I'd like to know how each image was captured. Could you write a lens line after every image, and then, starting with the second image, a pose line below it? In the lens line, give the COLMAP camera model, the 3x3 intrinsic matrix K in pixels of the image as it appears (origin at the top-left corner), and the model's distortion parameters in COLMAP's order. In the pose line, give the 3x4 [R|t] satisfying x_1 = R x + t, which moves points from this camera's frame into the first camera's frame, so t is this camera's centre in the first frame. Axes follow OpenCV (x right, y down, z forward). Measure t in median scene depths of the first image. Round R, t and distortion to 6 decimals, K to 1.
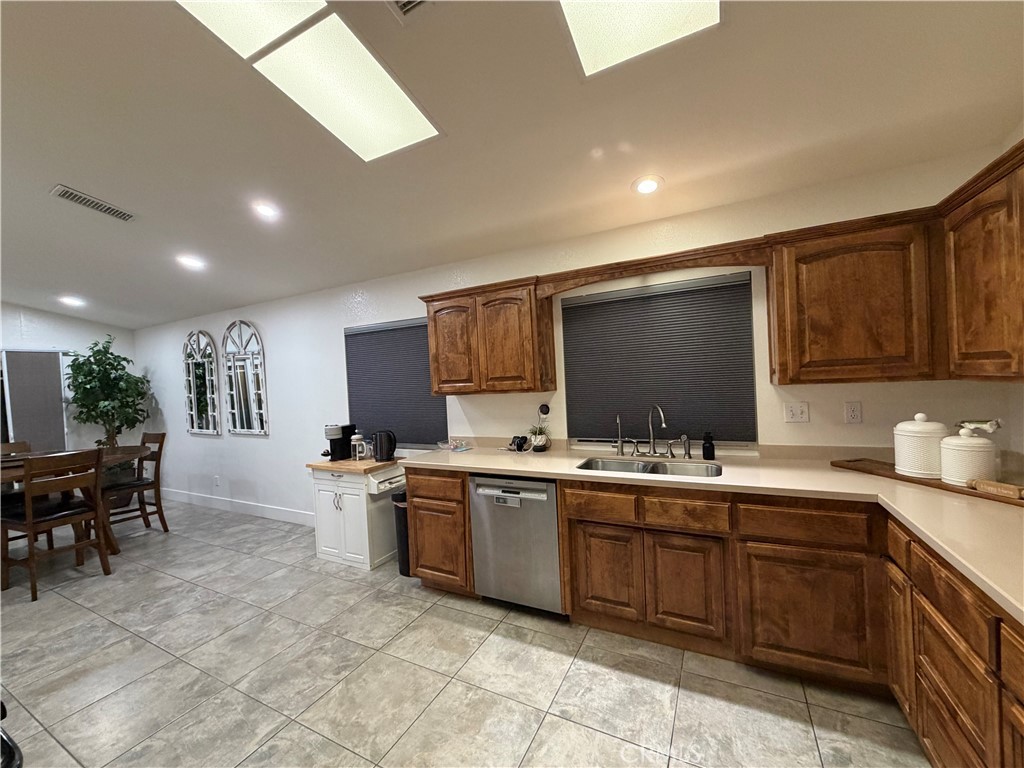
lens RADIAL K [[408.3, 0, 509.2], [0, 408.3, 386.3], [0, 0, 1]] dist [-0.000757, 0.000372]
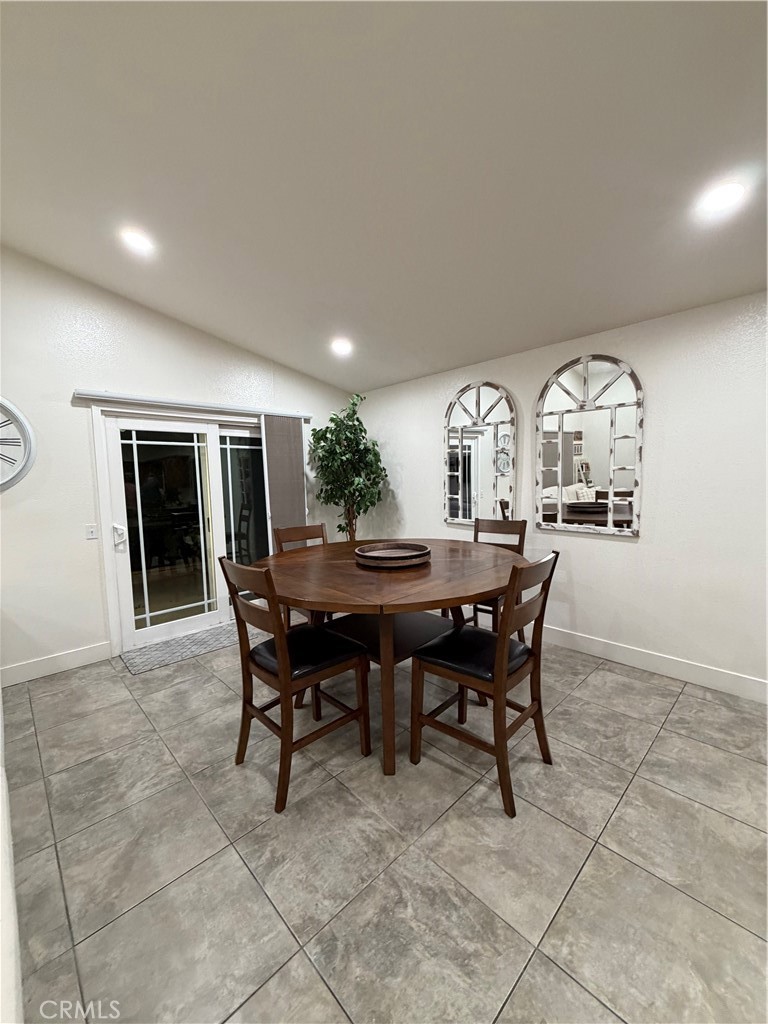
lens RADIAL K [[408.3, 0, 382.3], [0, 408.3, 509.4], [0, 0, 1]] dist [-0.000757, 0.000372]
pose [[0.947097, 0.050249, -0.316990, -1.336352], [-0.027444, 0.996730, 0.076003, 0.070359], [0.319773, -0.063283, 0.945379, 0.493390]]
